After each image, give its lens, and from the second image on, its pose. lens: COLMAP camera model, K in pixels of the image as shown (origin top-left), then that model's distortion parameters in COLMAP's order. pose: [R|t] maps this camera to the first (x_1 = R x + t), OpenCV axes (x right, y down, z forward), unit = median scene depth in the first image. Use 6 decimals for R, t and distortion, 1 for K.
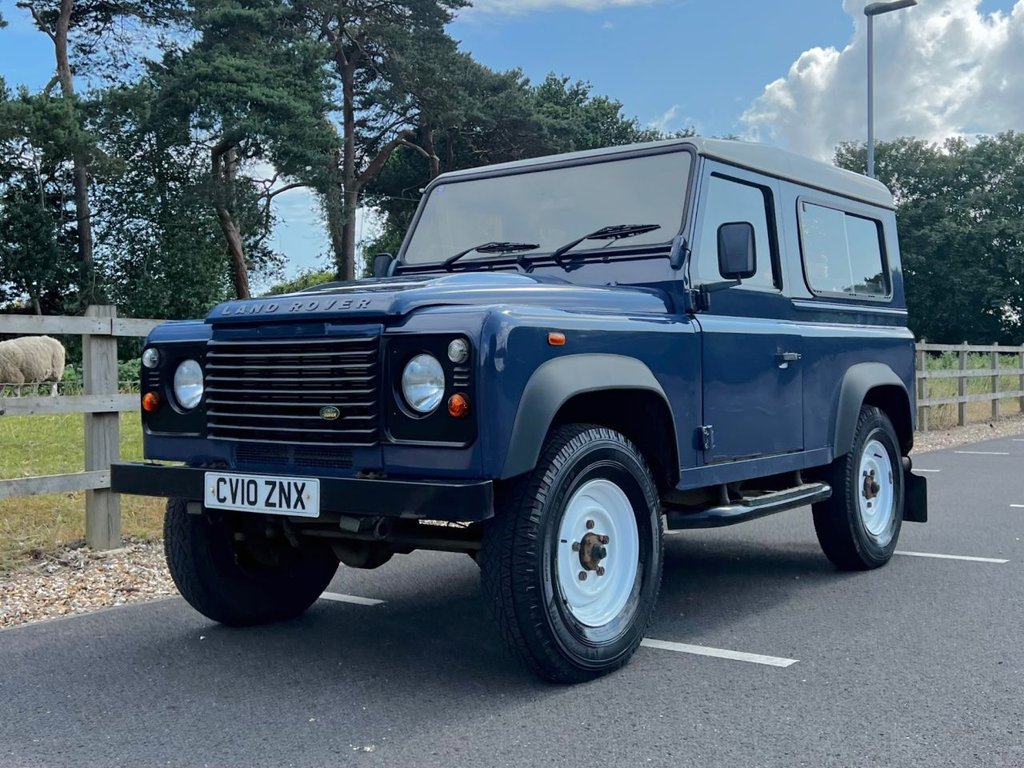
lens RADIAL K [[1102.5, 0, 516.3], [0, 1102.5, 382.6], [0, 0, 1]] dist [0.024051, 0.004864]
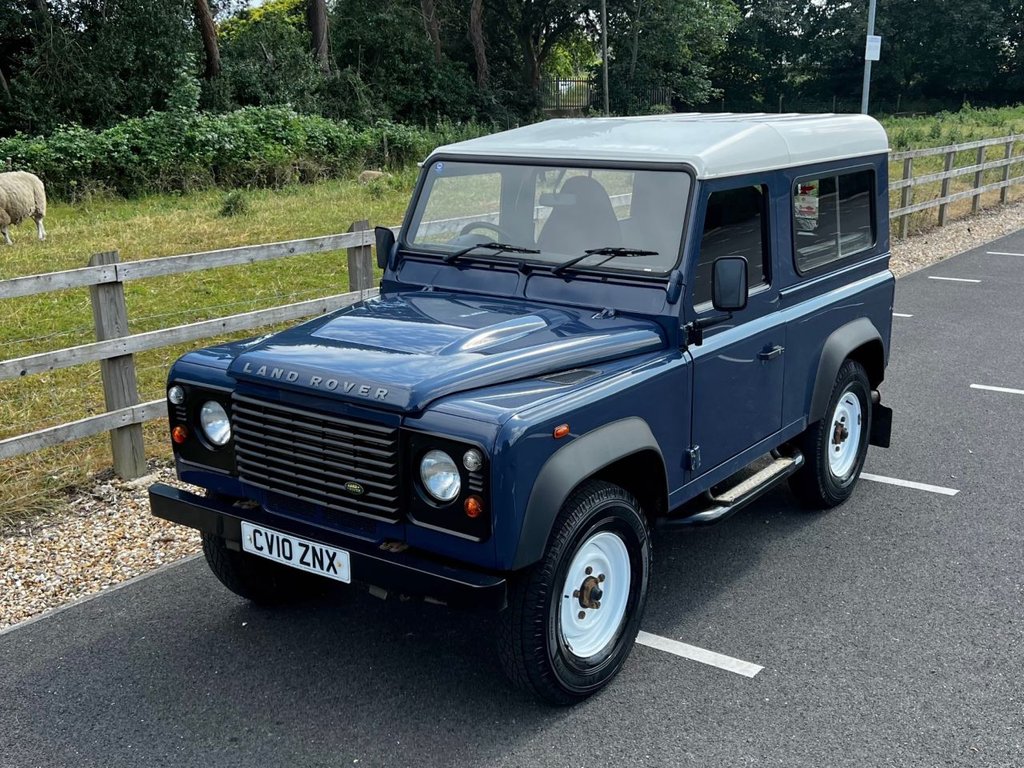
lens RADIAL K [[1086.4, 0, 531.8], [0, 1086.4, 423.9], [0, 0, 1]] dist [0.052365, -0.063123]
pose [[0.999521, -0.008869, 0.029646, -0.022561], [-0.000221, 0.955973, 0.293453, -0.333412], [-0.030944, -0.293319, 0.955514, -0.022833]]
